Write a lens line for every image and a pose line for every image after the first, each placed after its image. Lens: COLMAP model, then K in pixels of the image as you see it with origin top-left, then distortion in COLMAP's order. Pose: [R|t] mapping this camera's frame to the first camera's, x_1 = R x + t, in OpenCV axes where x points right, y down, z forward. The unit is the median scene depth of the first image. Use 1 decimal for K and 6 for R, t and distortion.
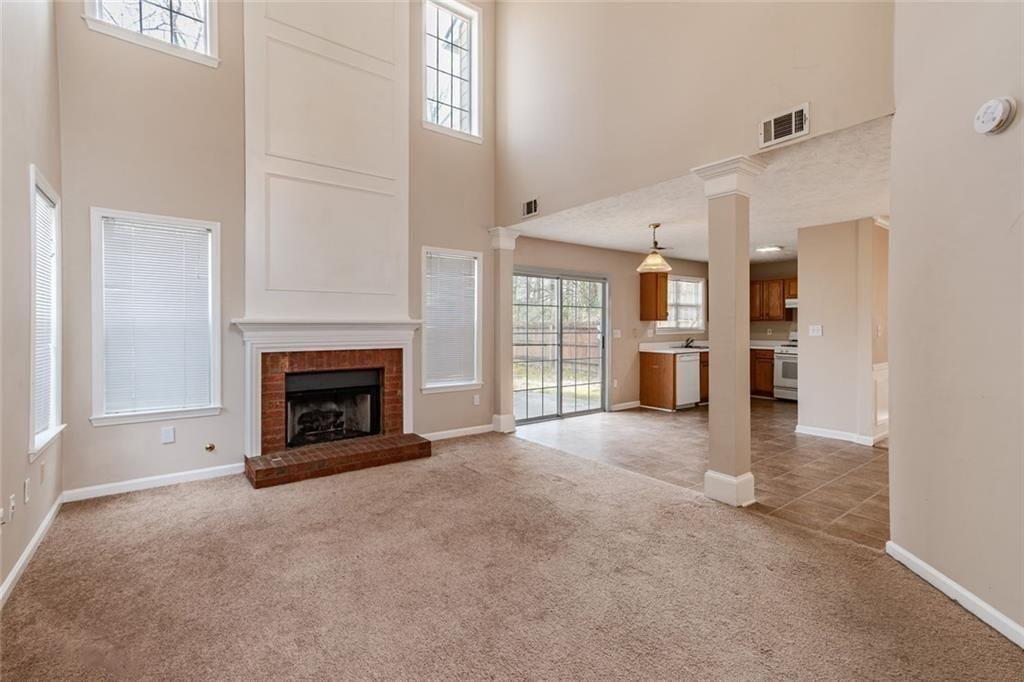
lens RADIAL K [[466.9, 0, 507.9], [0, 466.9, 324.7], [0, 0, 1]] dist [-0.002581, 0.019572]
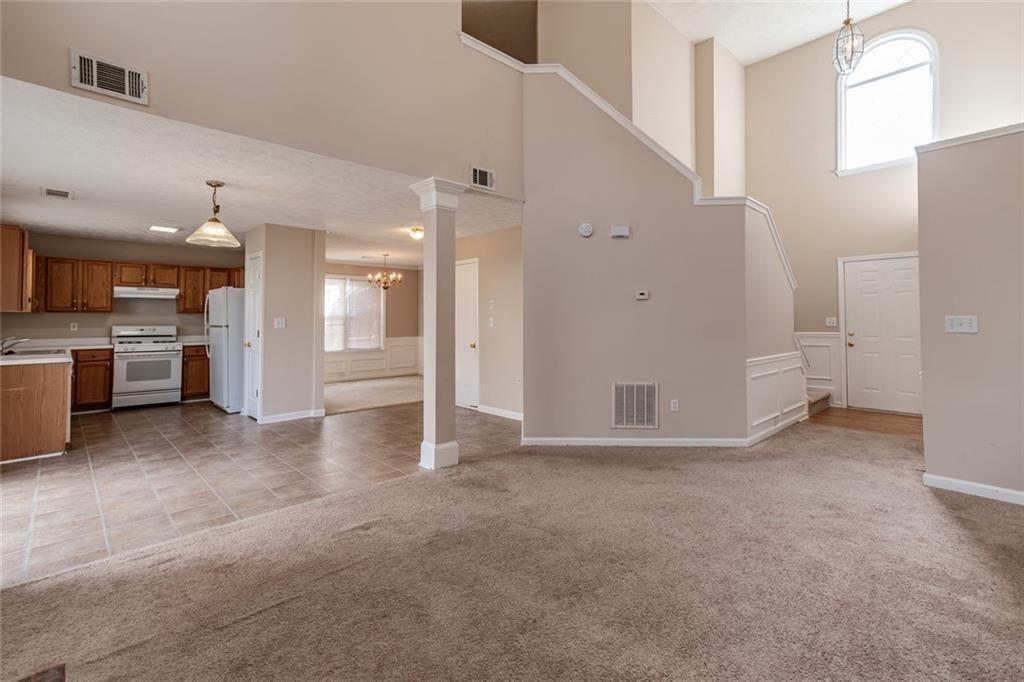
lens RADIAL K [[464.7, 0, 508.8], [0, 464.7, 305.8], [0, 0, 1]] dist [-0.000843, 0.017778]
pose [[-0.108954, 0.026177, 0.993702, -0.515742], [0.000258, 0.999654, -0.026306, 0.001879], [-0.994047, -0.002610, -0.108923, 0.679288]]
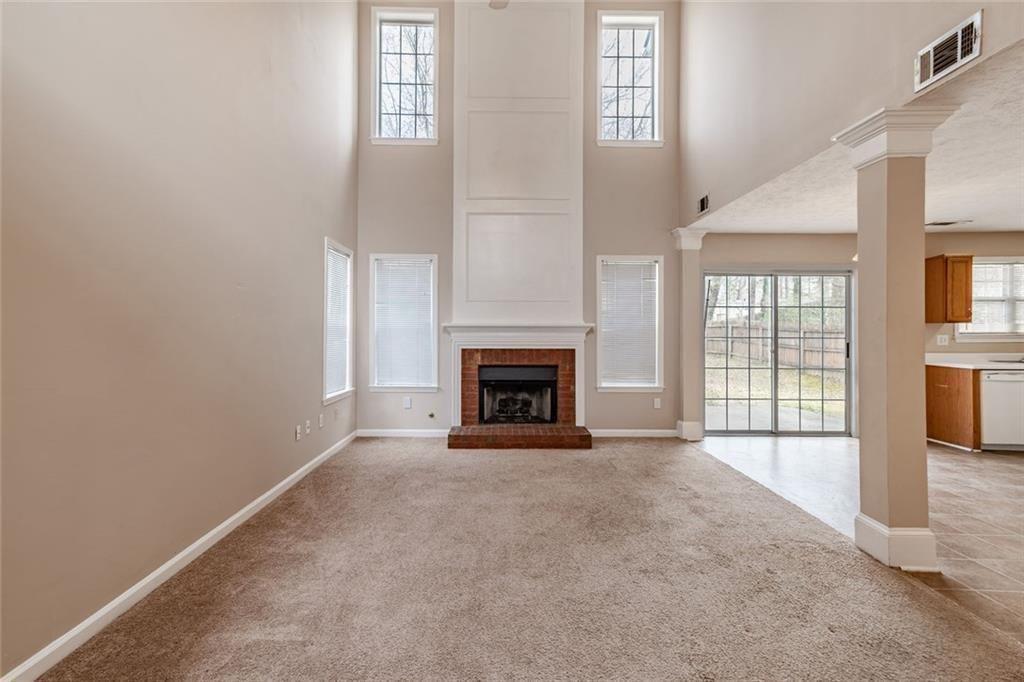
lens RADIAL K [[466.9, 0, 507.9], [0, 466.9, 324.7], [0, 0, 1]] dist [-0.002581, 0.019572]
pose [[0.807253, -0.002860, -0.590198, 0.303917], [-0.001336, 0.999977, -0.006674, 0.000222], [0.590204, 0.006176, 0.807231, 0.004143]]
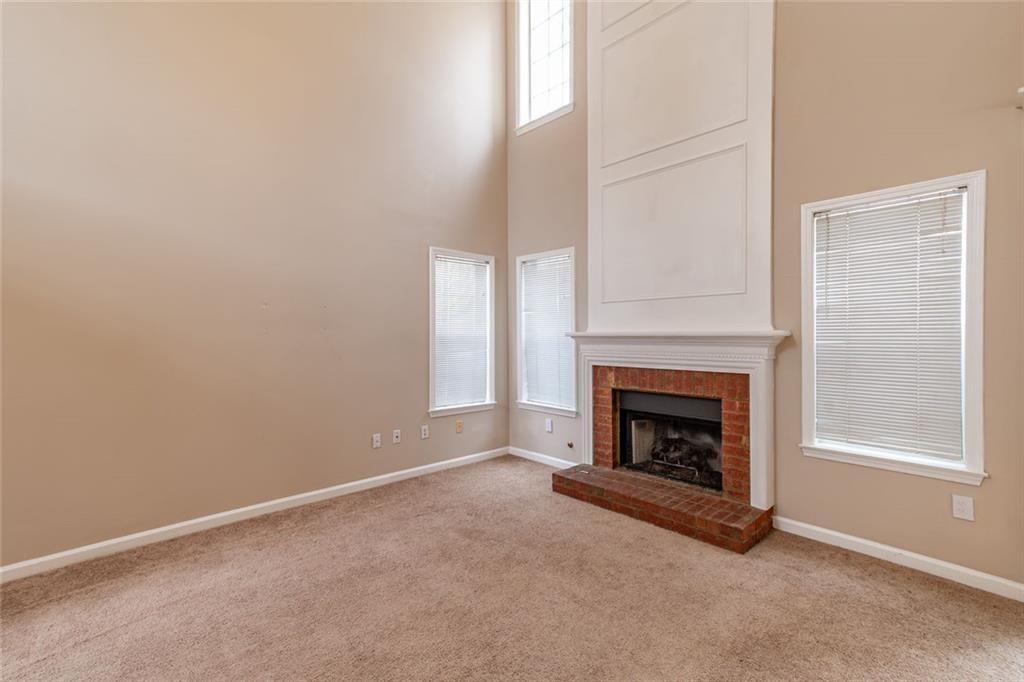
lens RADIAL K [[459.7, 0, 511.5], [0, 459.7, 336.8], [0, 0, 1]] dist [-0.003032, 0.019791]
pose [[0.098539, 0.004321, -0.995124, 0.381734], [0.006202, 0.999968, 0.004957, -0.007135], [0.995114, -0.006661, 0.098510, 0.606233]]
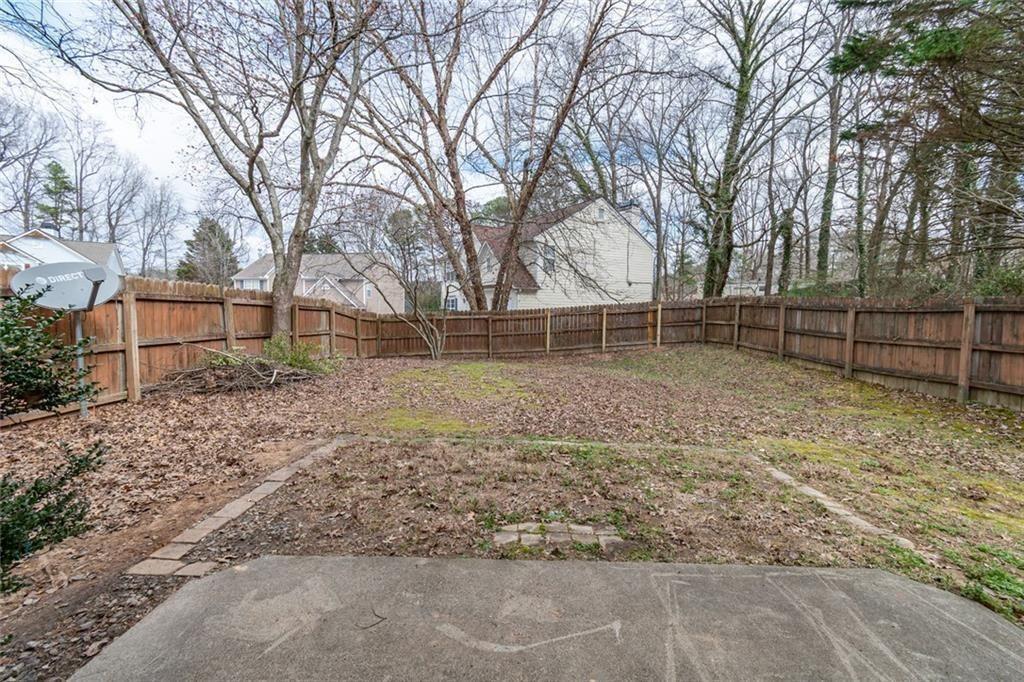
lens RADIAL K [[459.7, 0, 511.5], [0, 459.7, 336.8], [0, 0, 1]] dist [-0.003032, 0.019791]
pose [[0.793876, 0.044440, -0.606453, 0.057132], [-0.012802, 0.998326, 0.056398, 0.039594], [0.607945, -0.037009, 0.793116, 1.472345]]
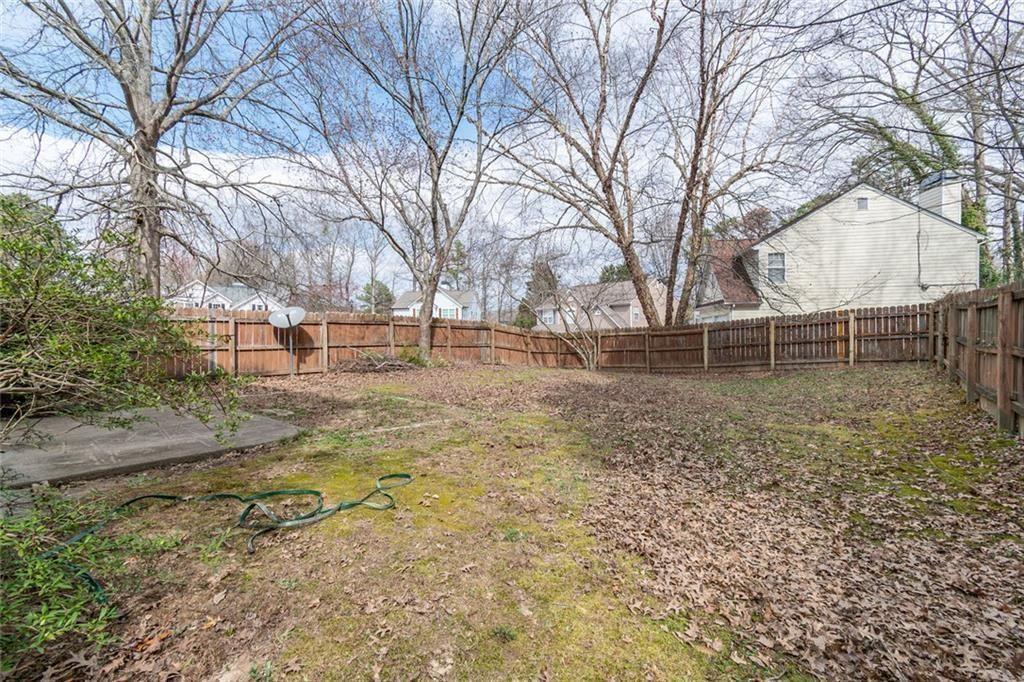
lens RADIAL K [[466.9, 0, 507.9], [0, 466.9, 324.7], [0, 0, 1]] dist [-0.002581, 0.019572]
pose [[0.202664, -0.024147, -0.978950, 1.252145], [0.007874, 0.999704, -0.023029, 0.101245], [0.979217, -0.003041, 0.202795, 2.352346]]
